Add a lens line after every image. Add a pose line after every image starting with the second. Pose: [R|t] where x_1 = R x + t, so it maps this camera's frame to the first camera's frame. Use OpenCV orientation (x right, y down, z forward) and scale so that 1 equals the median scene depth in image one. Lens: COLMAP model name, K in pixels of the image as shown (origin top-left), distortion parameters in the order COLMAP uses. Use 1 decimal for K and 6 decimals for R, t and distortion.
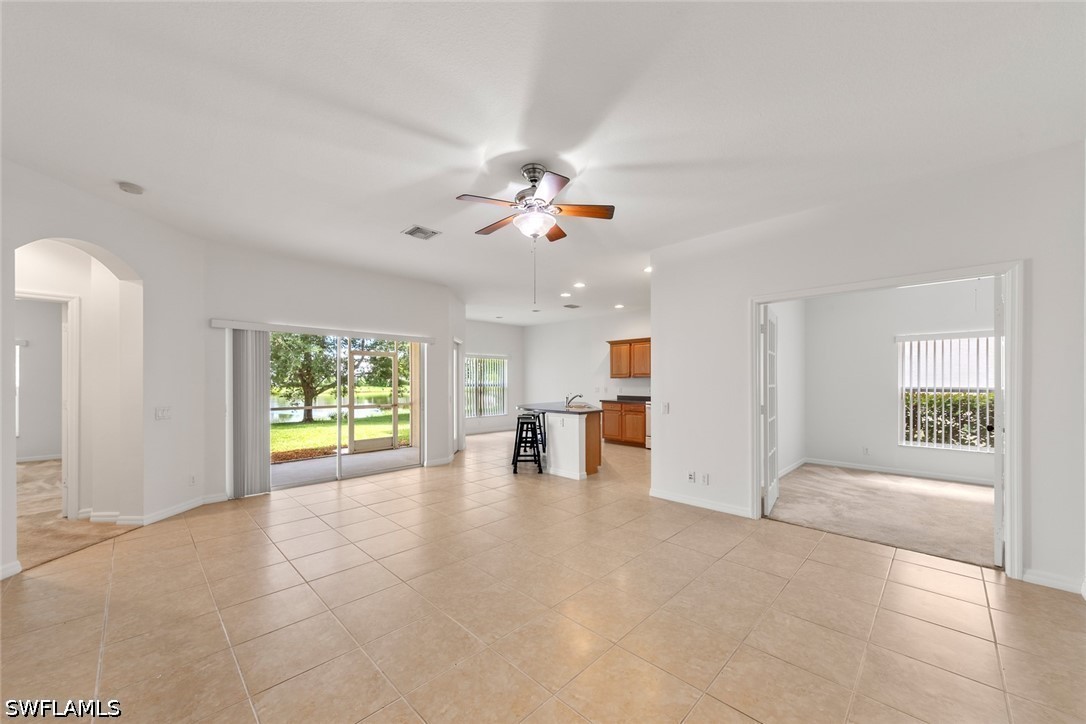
lens RADIAL K [[397.2, 0, 540.3], [0, 397.2, 381.9], [0, 0, 1]] dist [0.009353, -0.001209]
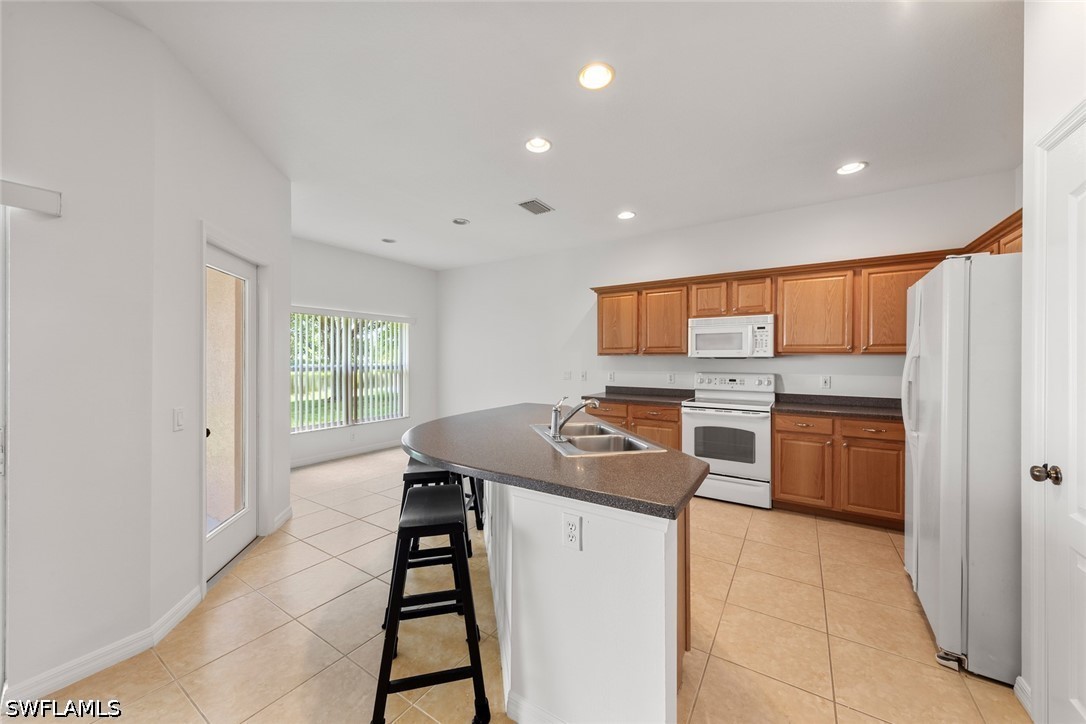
lens RADIAL K [[397.2, 0, 539.7], [0, 397.2, 359.8], [0, 0, 1]] dist [0.009353, -0.001209]
pose [[0.980985, 0.001593, 0.194079, -0.009952], [-0.001307, 0.999998, -0.001606, -0.002830], [-0.194081, 0.001322, 0.980985, 0.564869]]
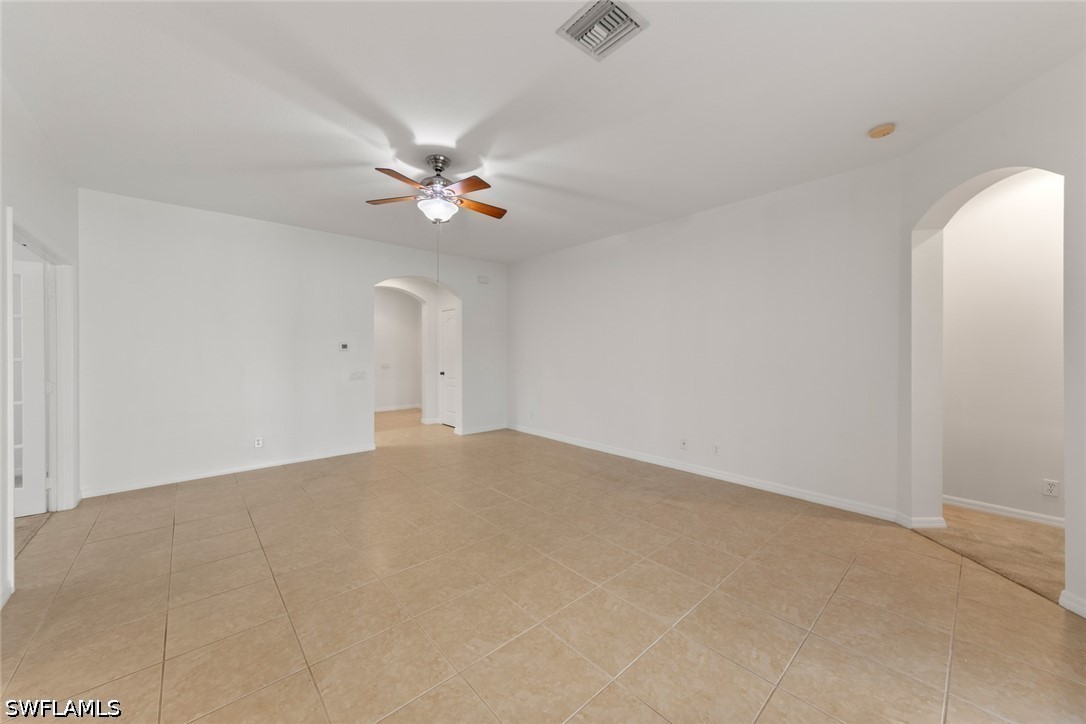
lens RADIAL K [[397.2, 0, 538.1], [0, 397.2, 350.5], [0, 0, 1]] dist [0.009353, -0.001209]
pose [[-0.997470, 0.001152, 0.071082, -0.137589], [0.001341, 0.999996, 0.002610, -0.002972], [-0.071078, 0.002699, -0.997467, 0.778376]]
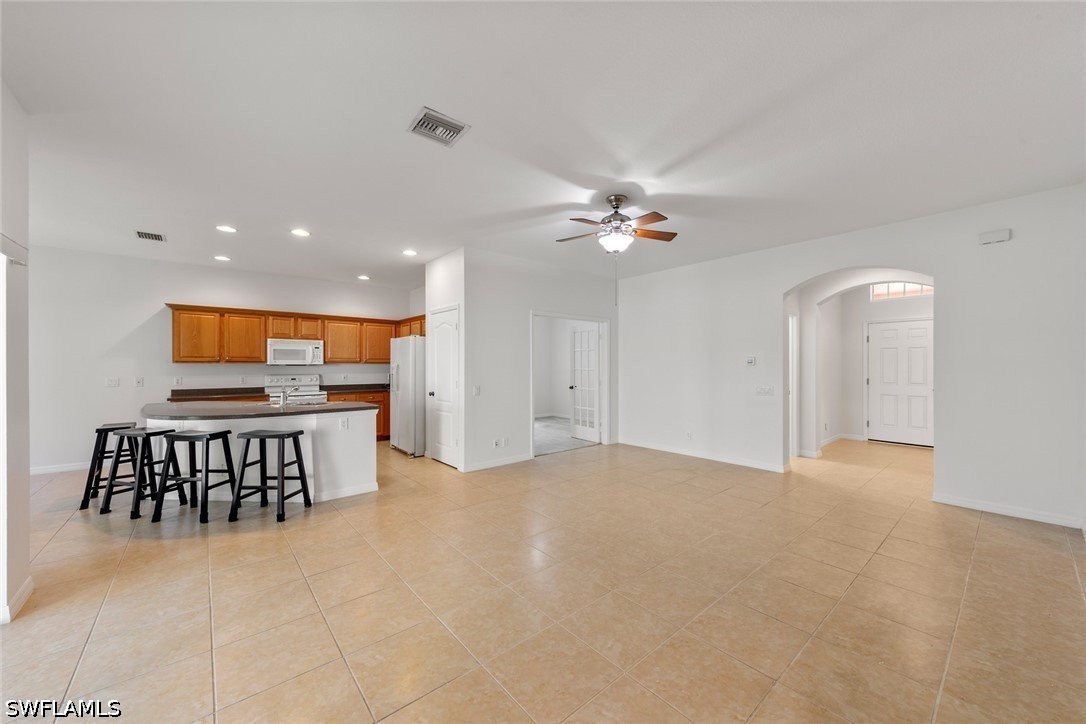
lens RADIAL K [[397.2, 0, 550.9], [0, 397.2, 365.6], [0, 0, 1]] dist [0.009353, -0.001209]
pose [[0.084175, -0.000513, 0.996451, -0.479511], [0.004750, 0.999989, 0.000114, -0.002589], [-0.996440, 0.004723, 0.084176, 0.412488]]
